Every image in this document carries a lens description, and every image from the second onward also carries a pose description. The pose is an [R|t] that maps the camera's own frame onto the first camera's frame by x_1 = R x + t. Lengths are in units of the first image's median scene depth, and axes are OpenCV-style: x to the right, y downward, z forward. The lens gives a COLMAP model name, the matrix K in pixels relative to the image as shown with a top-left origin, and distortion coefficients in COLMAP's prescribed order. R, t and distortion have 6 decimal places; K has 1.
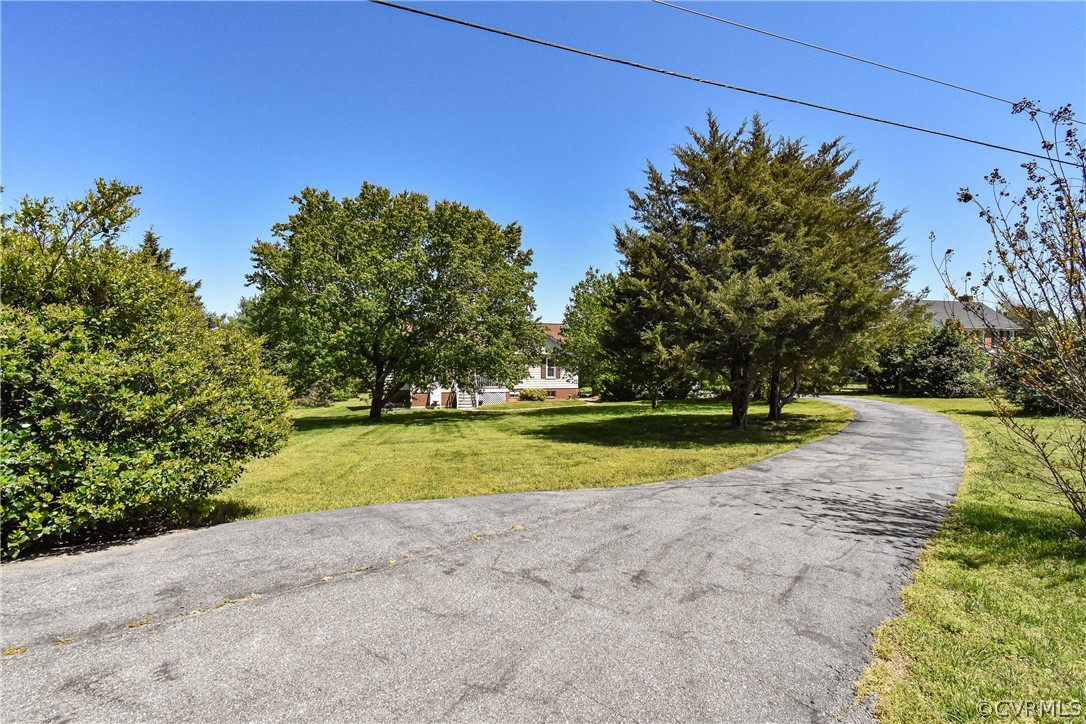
lens RADIAL K [[493.1, 0, 540.5], [0, 493.1, 358.8], [0, 0, 1]] dist [0.035933, -0.027691]
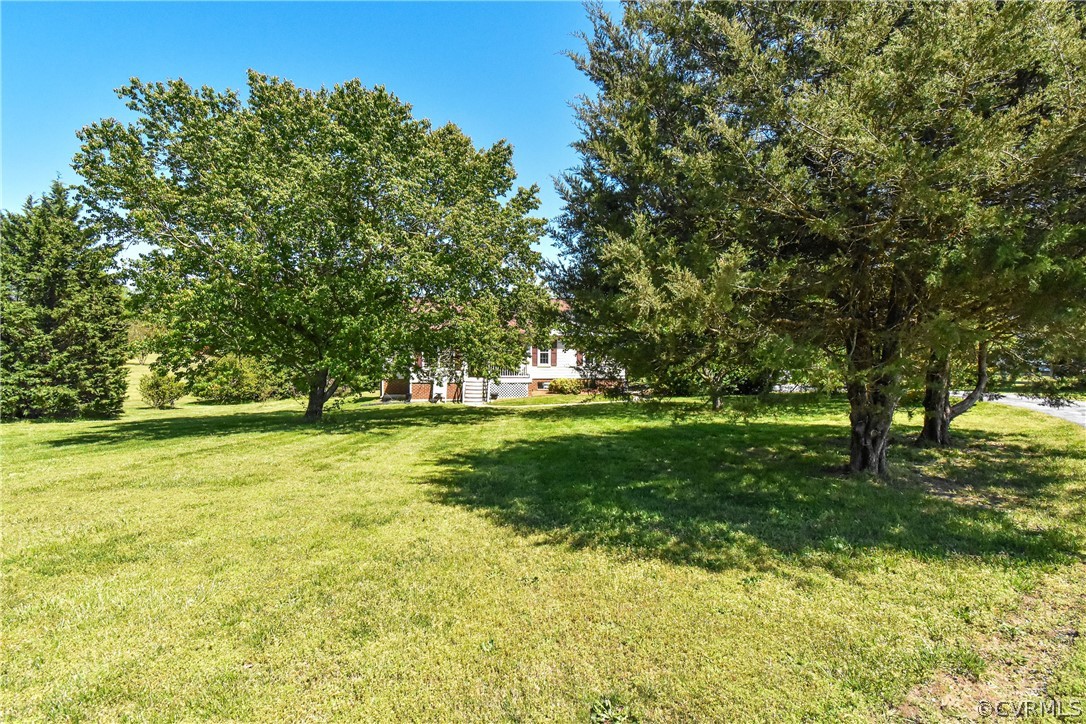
lens RADIAL K [[479.1, 0, 543.0], [0, 479.1, 362.0], [0, 0, 1]] dist [0.016866, -0.000056]
pose [[0.984523, -0.000025, -0.175255, 0.122406], [0.005104, 0.999580, 0.028528, 0.016398], [0.175181, -0.028981, 0.984110, 0.338237]]
